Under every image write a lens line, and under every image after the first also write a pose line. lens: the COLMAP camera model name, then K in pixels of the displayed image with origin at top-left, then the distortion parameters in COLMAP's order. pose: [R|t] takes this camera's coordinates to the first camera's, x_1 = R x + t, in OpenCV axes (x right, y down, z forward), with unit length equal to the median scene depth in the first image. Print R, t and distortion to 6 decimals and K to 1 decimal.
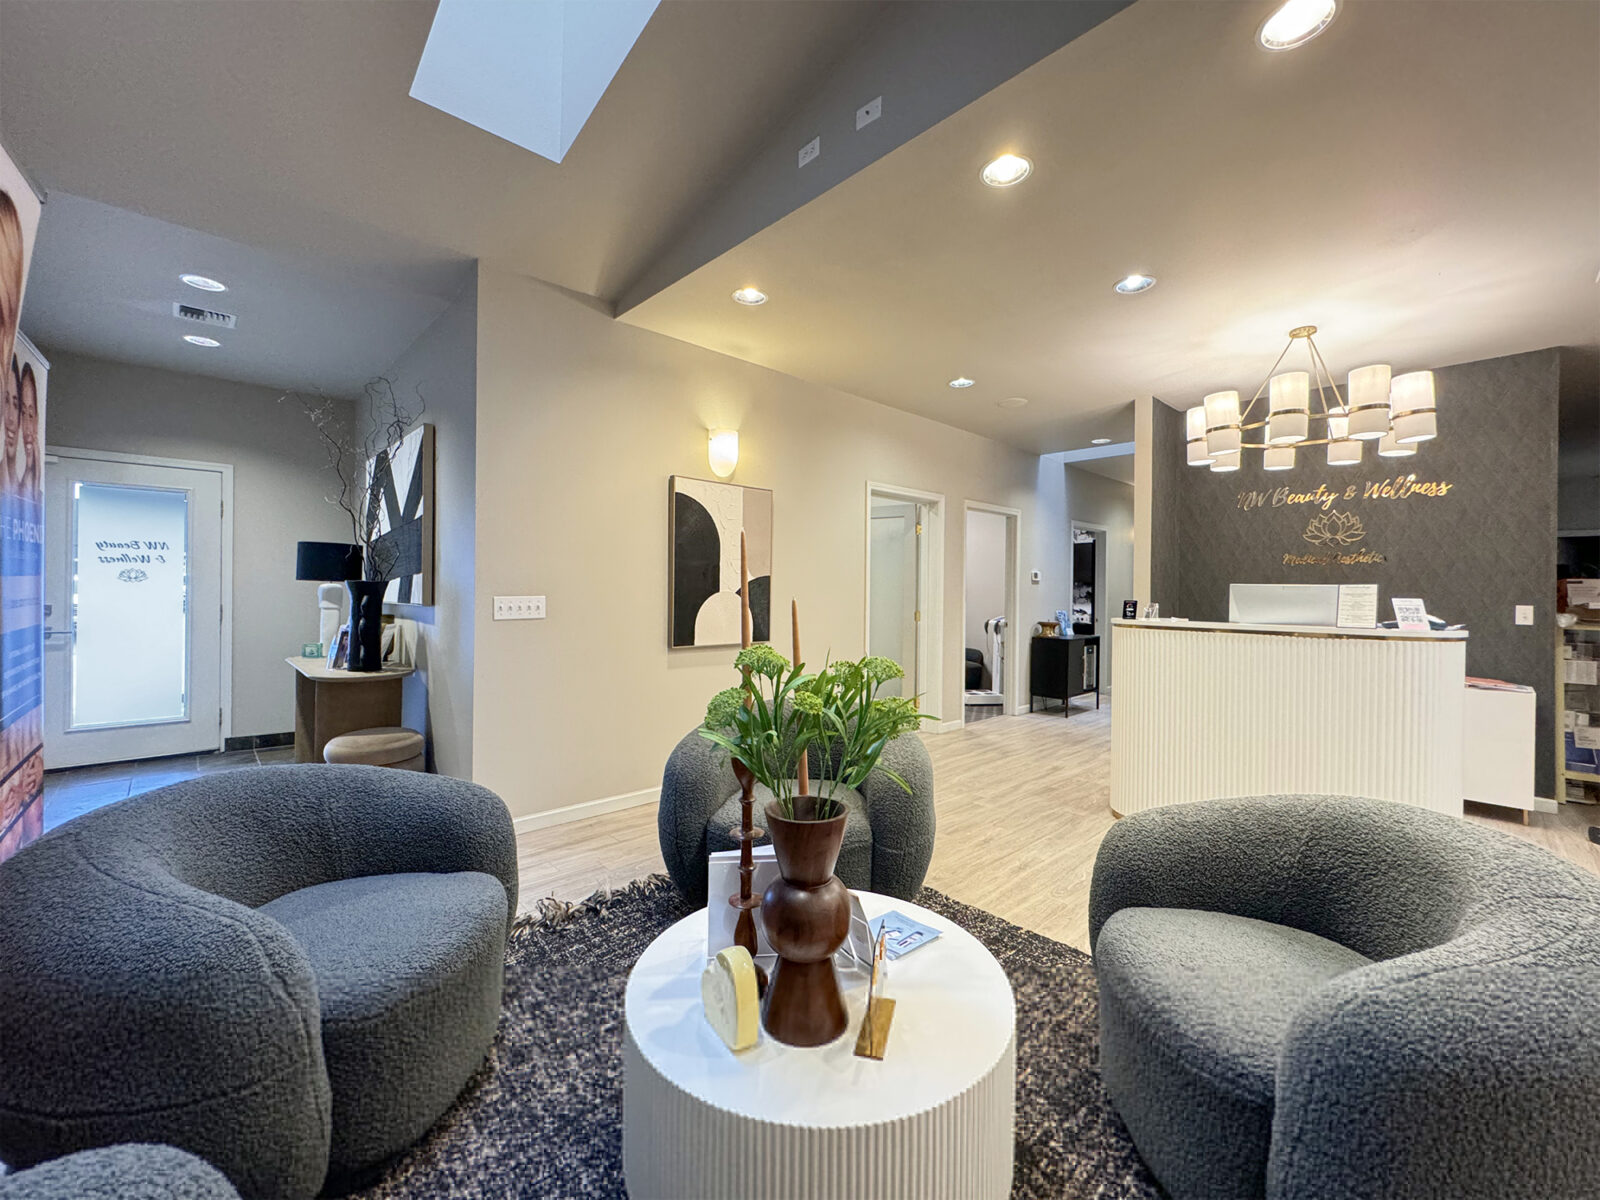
lens RADIAL K [[657.1, 0, 794.2], [0, 657.1, 596.7], [0, 0, 1]] dist [-0.004777, 0.000707]
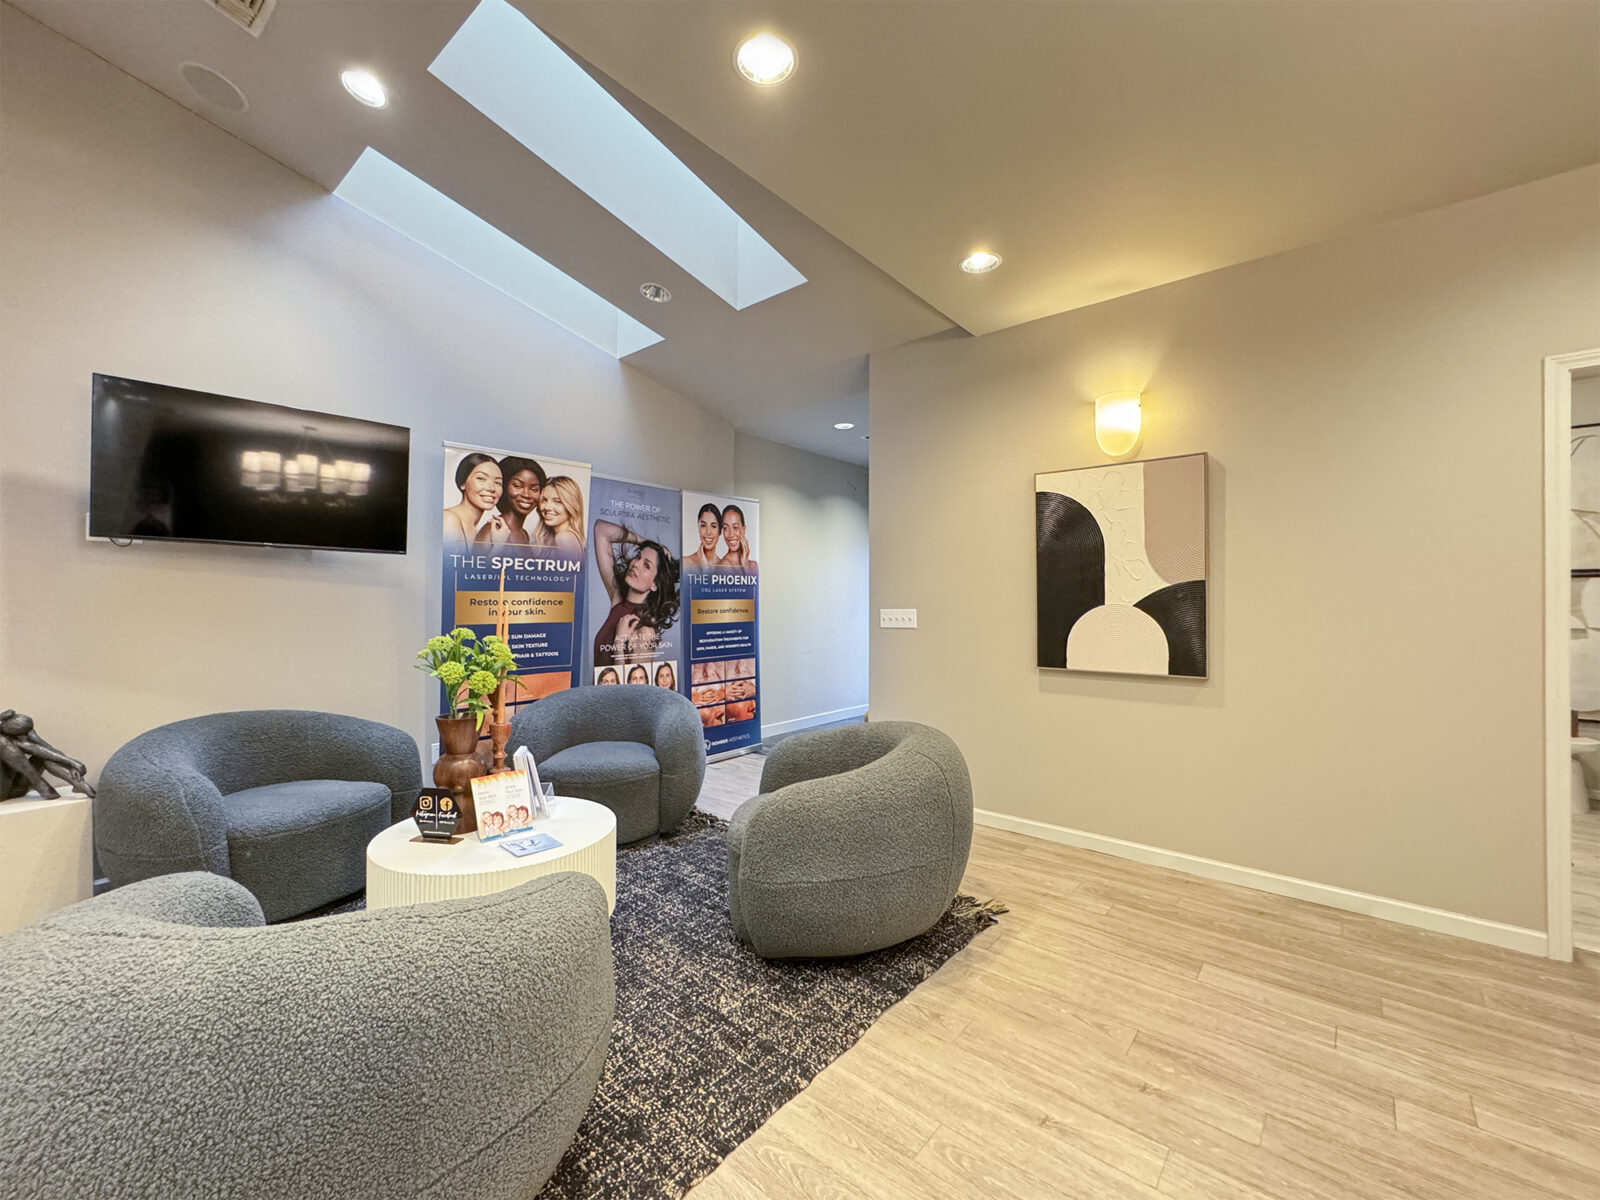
lens RADIAL K [[657.1, 0, 792.3], [0, 657.1, 601.7], [0, 0, 1]] dist [-0.004777, 0.000707]
pose [[0.104026, -0.011027, -0.994513, 0.647050], [-0.003443, 0.999929, -0.011447, -0.000234], [0.994569, 0.004615, 0.103980, 0.560108]]
